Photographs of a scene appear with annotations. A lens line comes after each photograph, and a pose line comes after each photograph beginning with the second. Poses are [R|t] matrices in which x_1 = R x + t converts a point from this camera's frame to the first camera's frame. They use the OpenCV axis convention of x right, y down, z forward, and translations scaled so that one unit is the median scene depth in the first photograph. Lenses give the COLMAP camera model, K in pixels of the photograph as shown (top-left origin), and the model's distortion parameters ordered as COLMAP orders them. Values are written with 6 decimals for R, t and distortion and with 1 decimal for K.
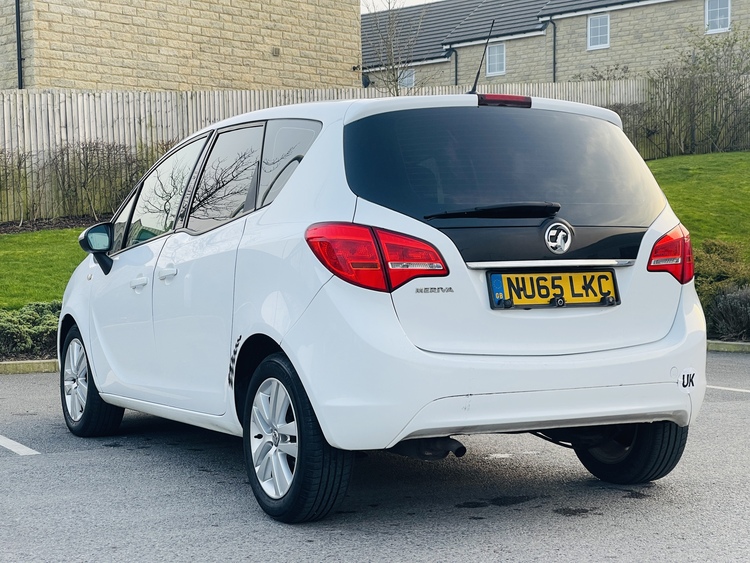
lens RADIAL K [[1377.4, 0, 375.0], [0, 1377.4, 281.5], [0, 0, 1]] dist [0.281631, -0.484057]
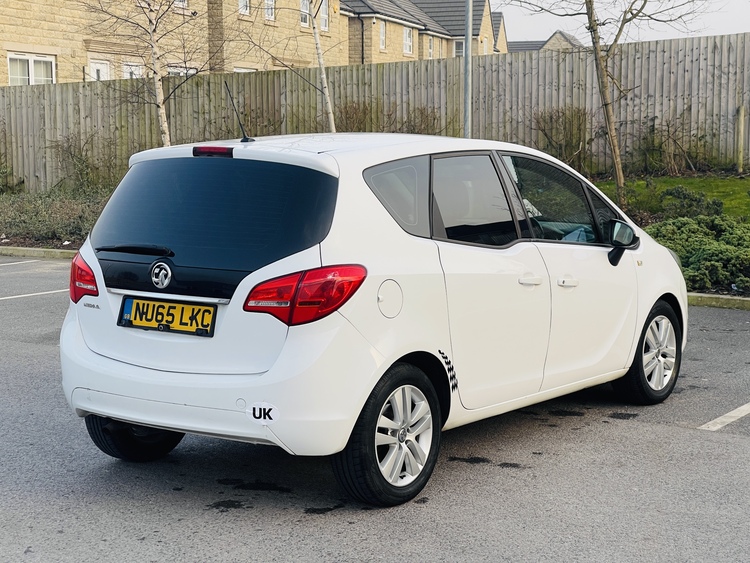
lens RADIAL K [[1385.7, 0, 379.2], [0, 1385.7, 262.0], [0, 0, 1]] dist [0.278515, -0.388946]
pose [[0.446839, 0.106332, -0.888273, 1.292967], [-0.025403, 0.994019, 0.106211, -0.176281], [0.894254, -0.024894, 0.446868, 0.620972]]
